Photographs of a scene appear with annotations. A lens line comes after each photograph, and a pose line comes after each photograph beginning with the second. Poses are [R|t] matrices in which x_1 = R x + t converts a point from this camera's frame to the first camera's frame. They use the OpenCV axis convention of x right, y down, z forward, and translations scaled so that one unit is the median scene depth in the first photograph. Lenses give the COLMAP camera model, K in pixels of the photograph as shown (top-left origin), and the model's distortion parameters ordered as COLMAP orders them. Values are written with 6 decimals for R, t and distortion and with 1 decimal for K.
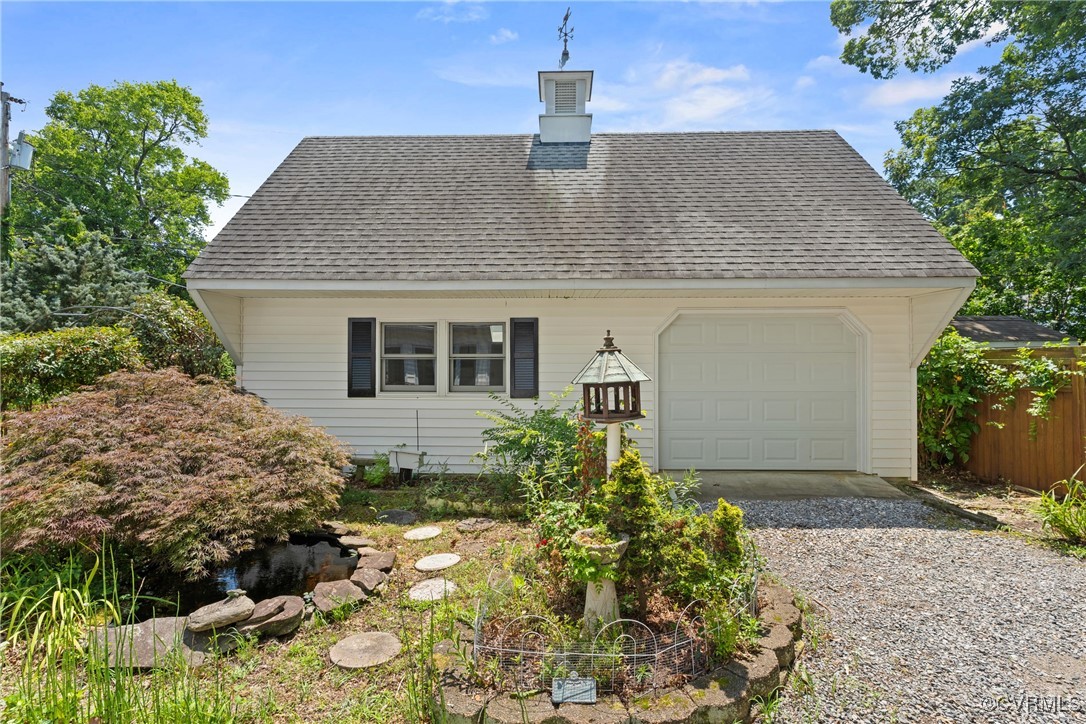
lens RADIAL K [[518.8, 0, 571.2], [0, 518.8, 363.3], [0, 0, 1]] dist [0.000174, 0.000077]
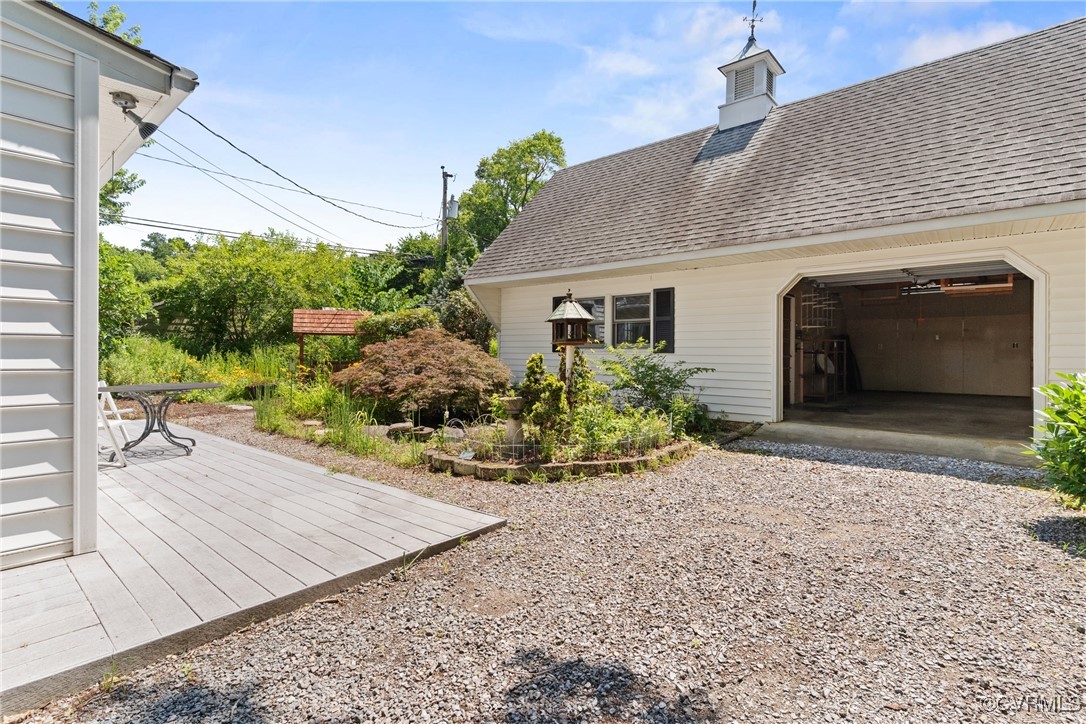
lens RADIAL K [[514.2, 0, 544.0], [0, 514.2, 343.6], [0, 0, 1]] dist [0.004244, -0.000282]
pose [[0.779725, -0.005277, -0.626100, 0.396955], [0.001146, 0.999975, -0.007001, 0.045889], [0.626121, 0.004741, 0.779712, -0.114934]]
